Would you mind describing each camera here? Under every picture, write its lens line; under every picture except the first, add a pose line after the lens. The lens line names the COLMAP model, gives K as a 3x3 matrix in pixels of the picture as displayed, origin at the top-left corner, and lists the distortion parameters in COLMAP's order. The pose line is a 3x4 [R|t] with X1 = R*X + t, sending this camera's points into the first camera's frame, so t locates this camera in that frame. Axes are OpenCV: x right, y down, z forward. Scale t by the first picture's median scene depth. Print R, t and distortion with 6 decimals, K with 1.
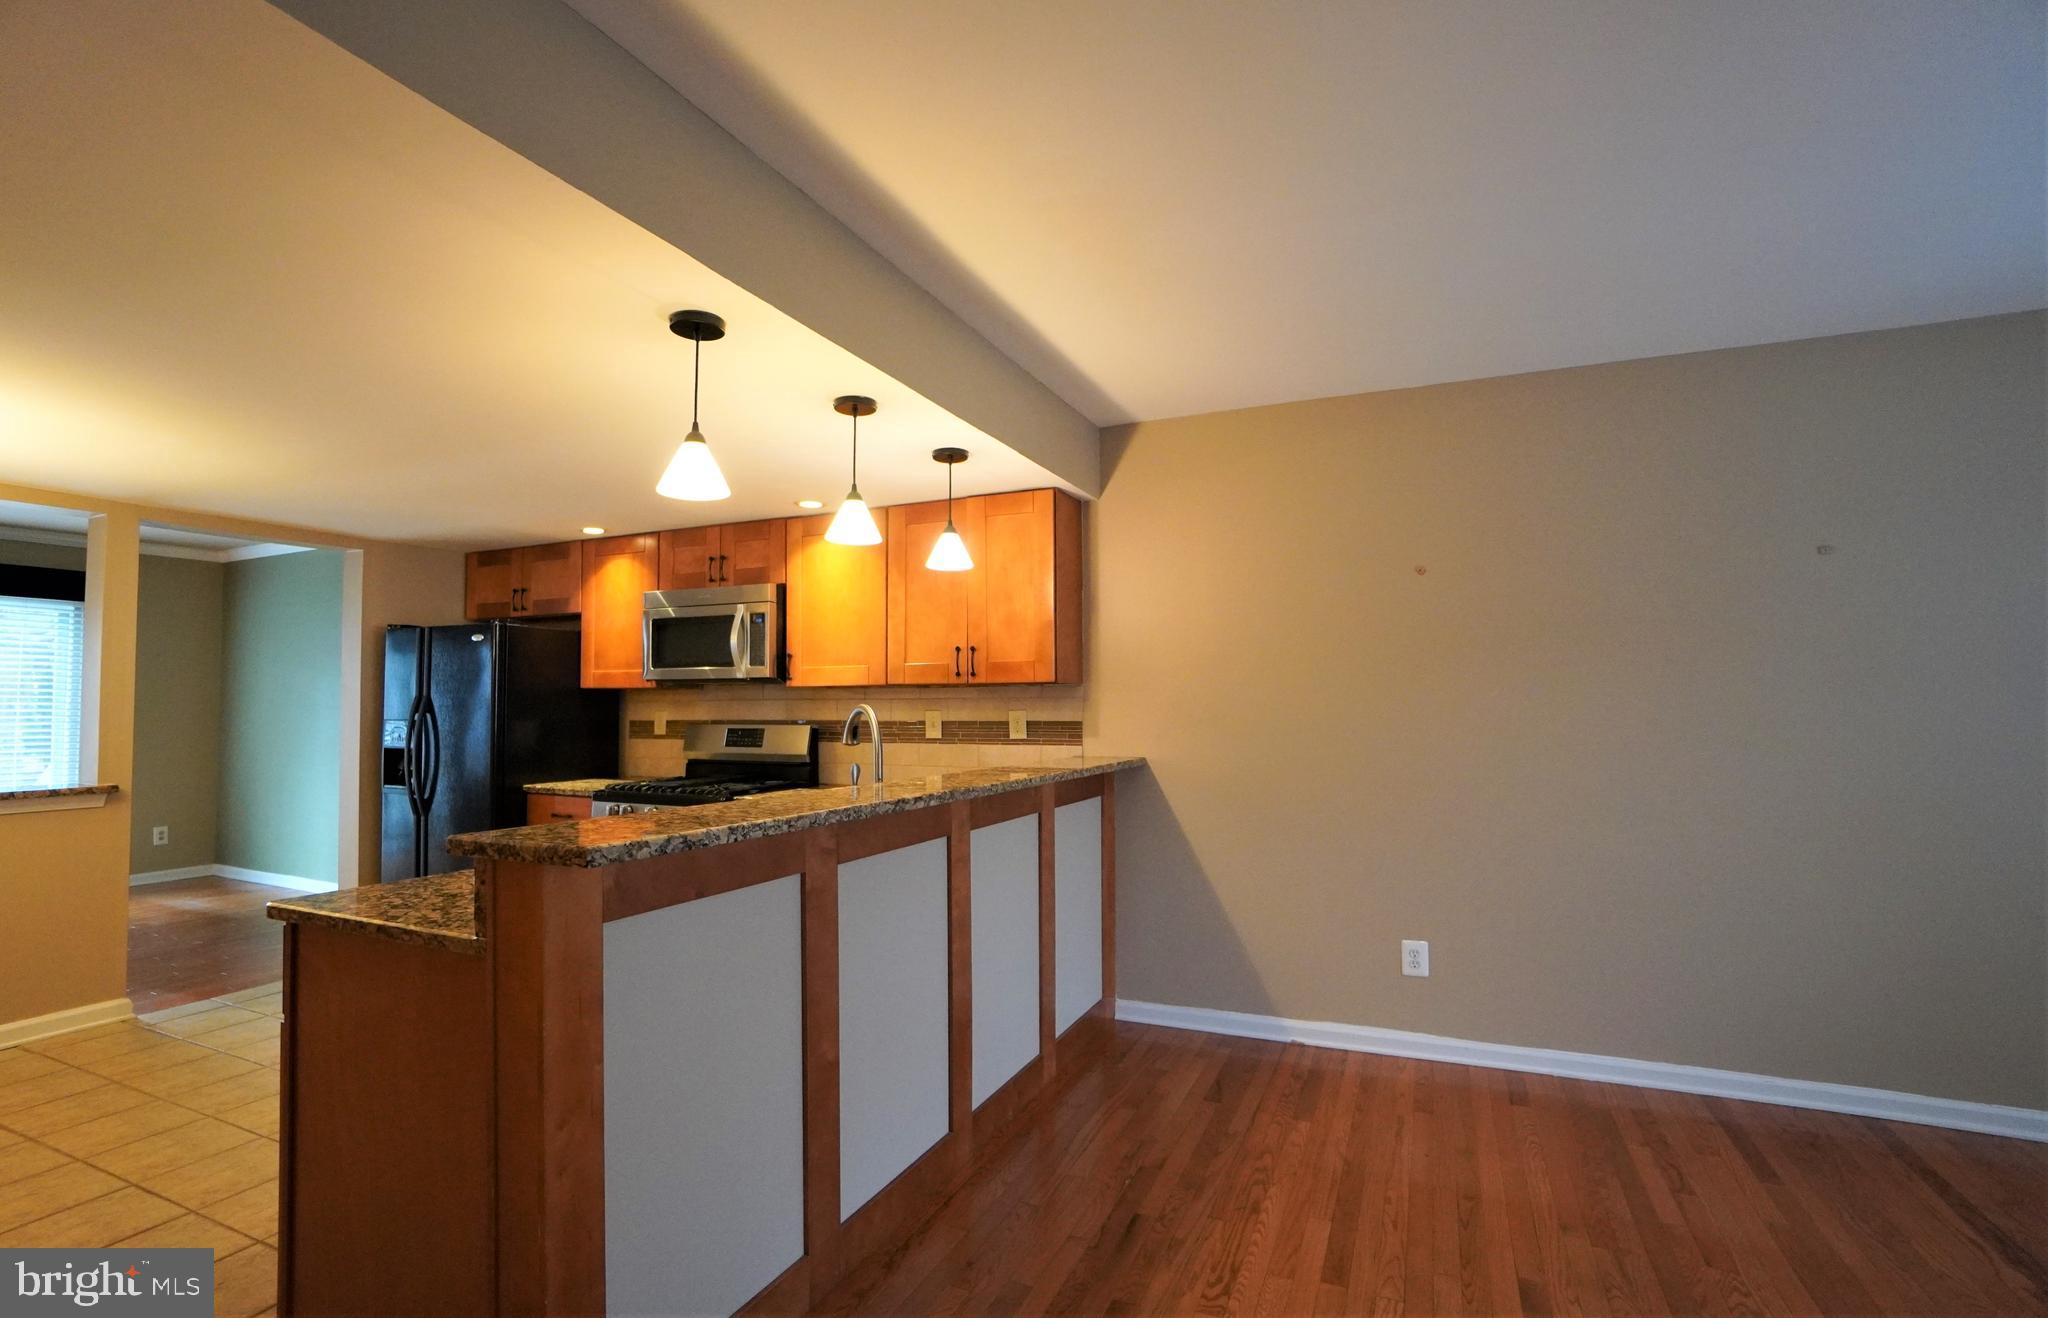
lens RADIAL K [[941.1, 0, 1003.5], [0, 941.1, 664.8], [0, 0, 1]] dist [-0.039270, 0.000692]
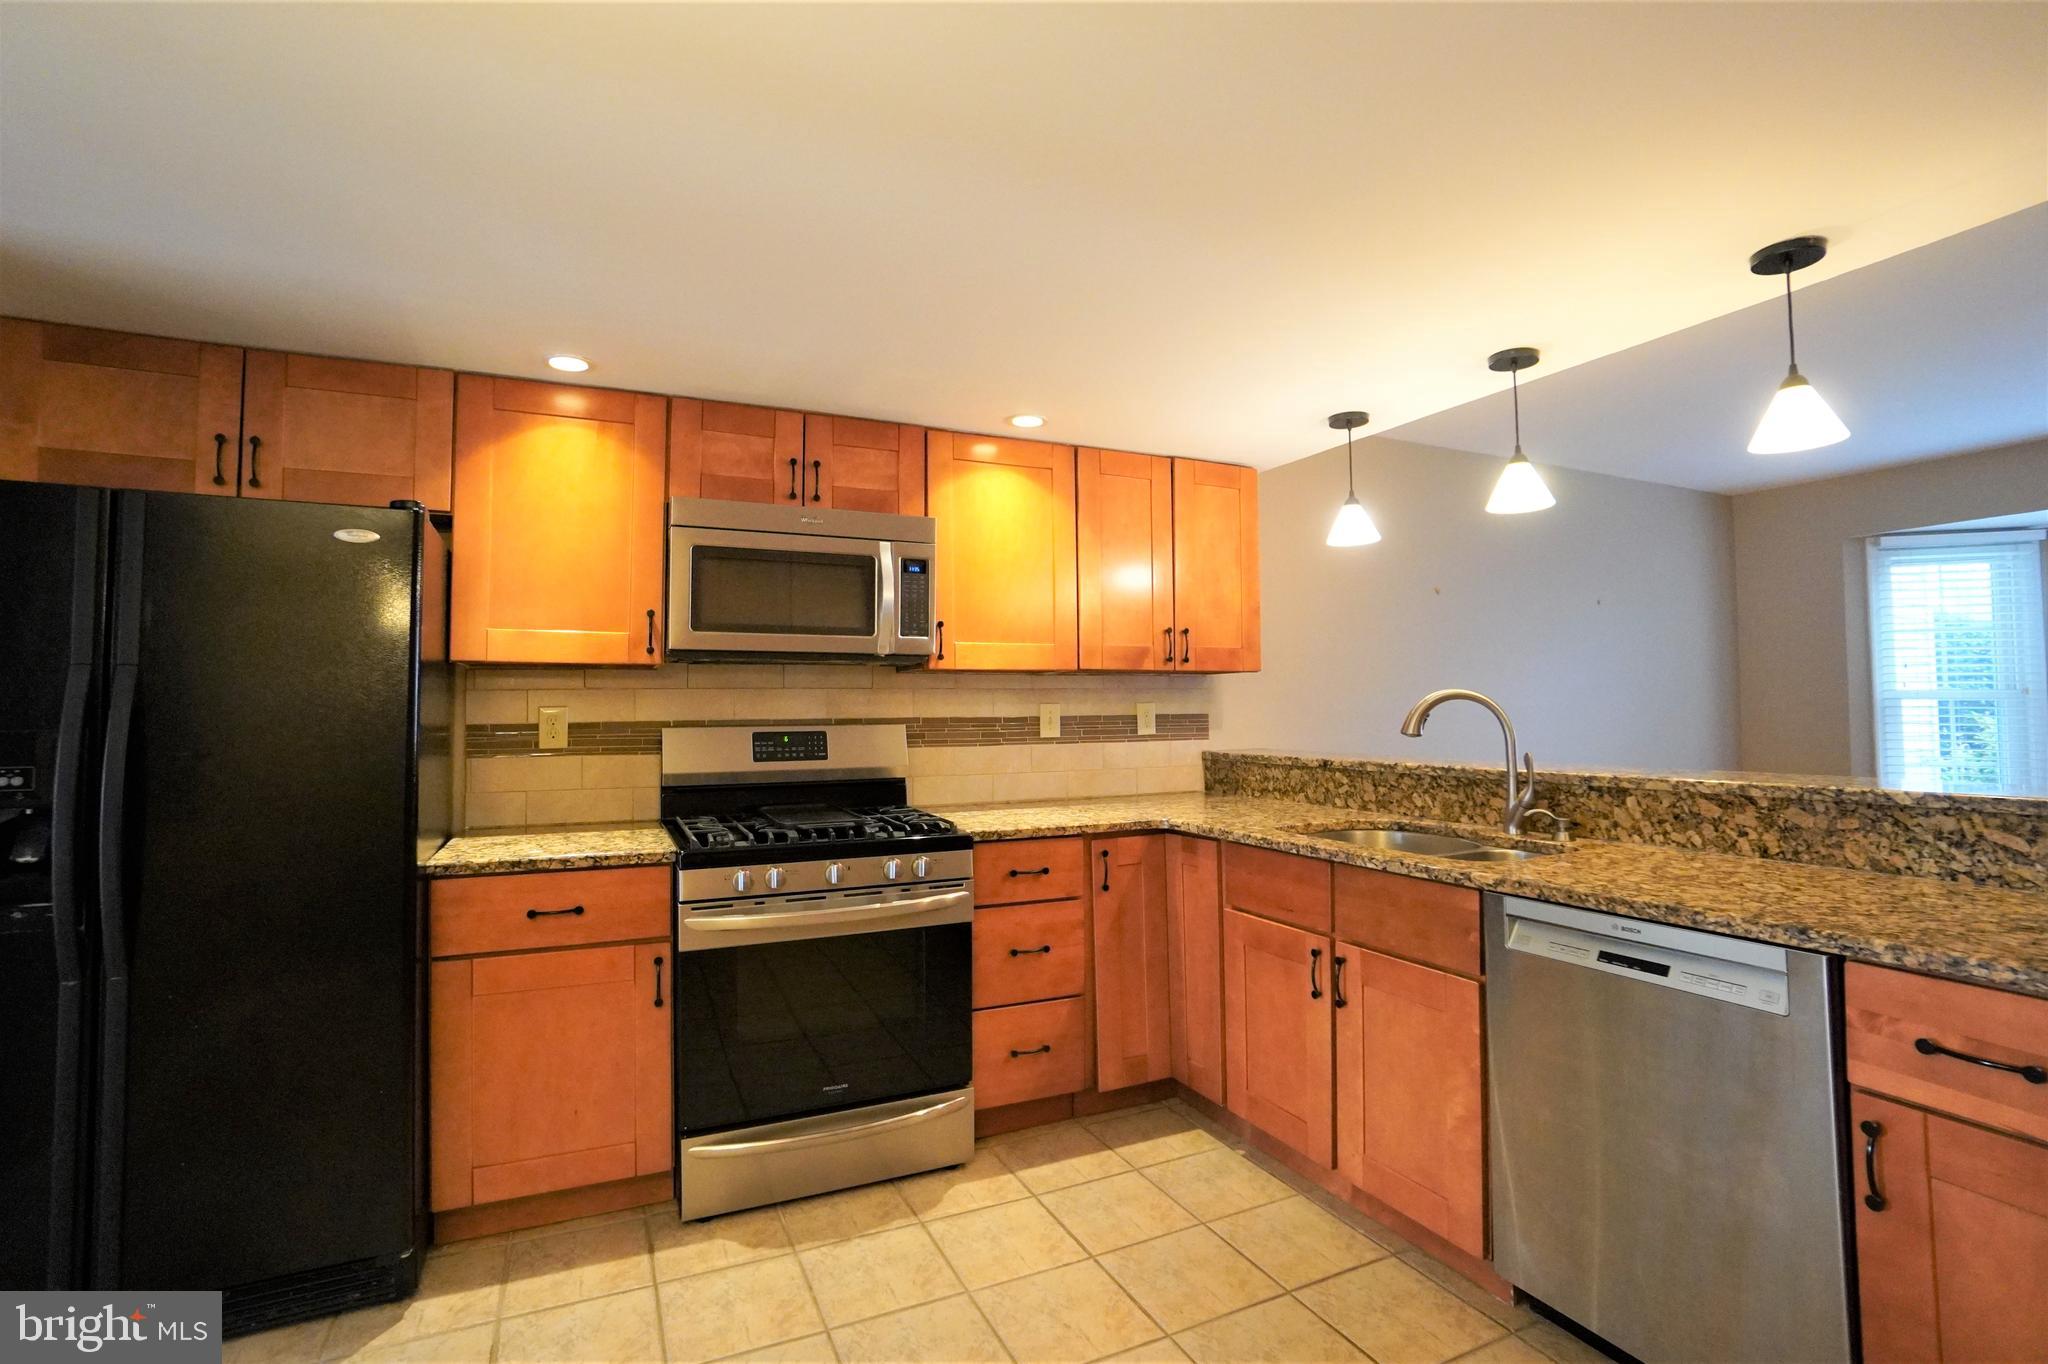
lens RADIAL K [[949.6, 0, 1006.0], [0, 949.6, 674.8], [0, 0, 1]] dist [-0.061086, 0.021686]
pose [[0.639440, 0.025963, 0.768402, -0.731678], [-0.027584, 0.999561, -0.010819, 0.033675], [-0.768346, -0.014278, 0.639875, 0.503545]]
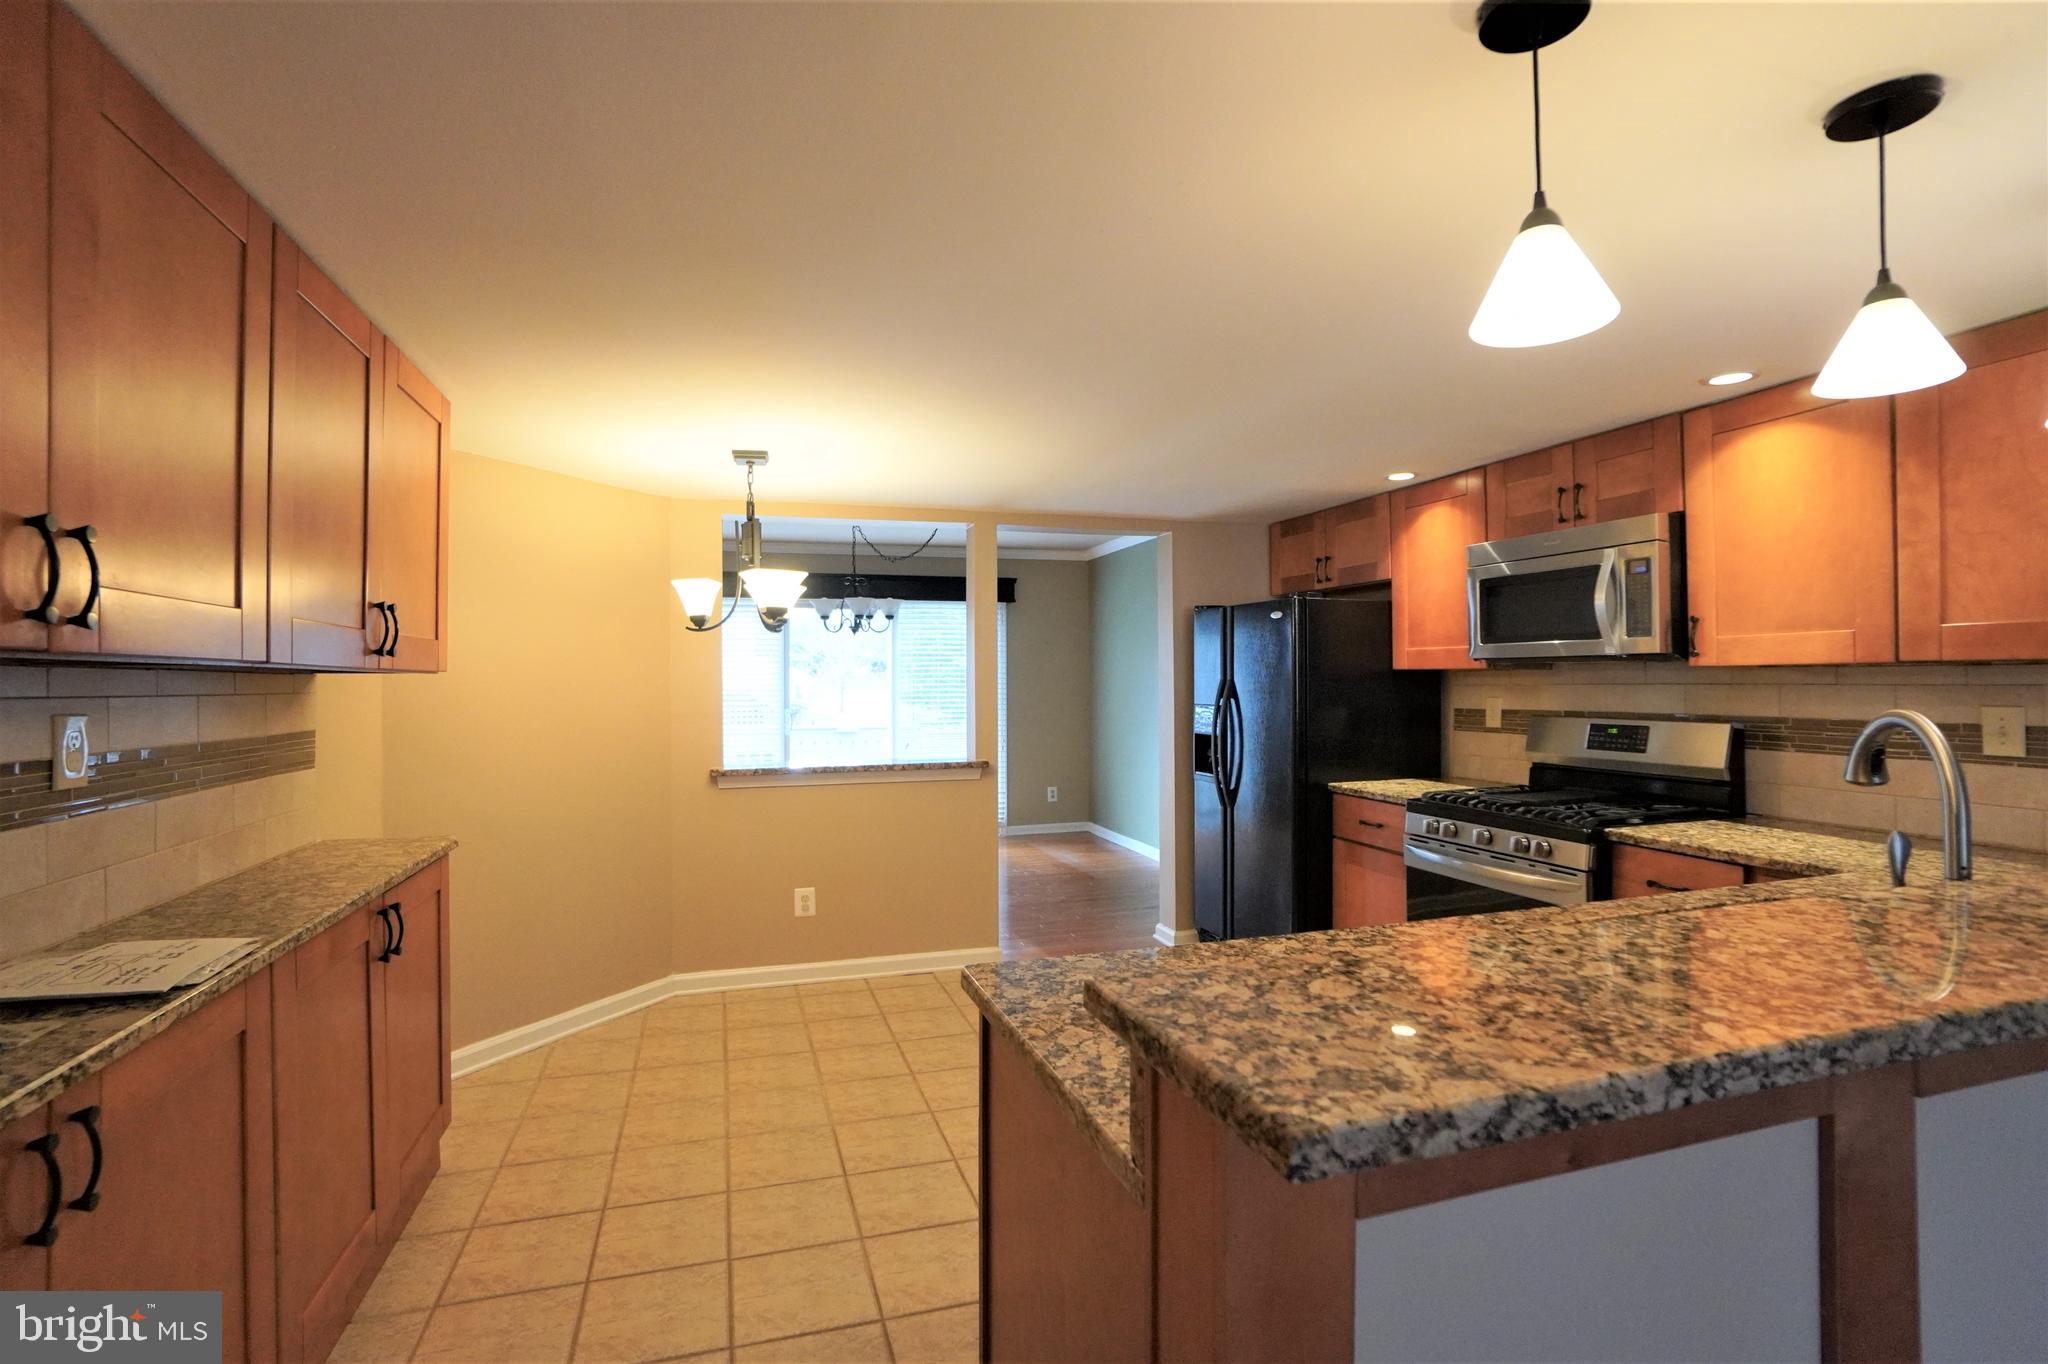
lens RADIAL K [[949.6, 0, 1006.0], [0, 949.6, 674.8], [0, 0, 1]] dist [-0.061086, 0.021686]
pose [[0.672867, -0.004307, -0.739751, -0.072879], [0.034408, 0.999083, 0.025480, -0.004073], [0.738963, -0.042598, 0.672398, 0.203586]]
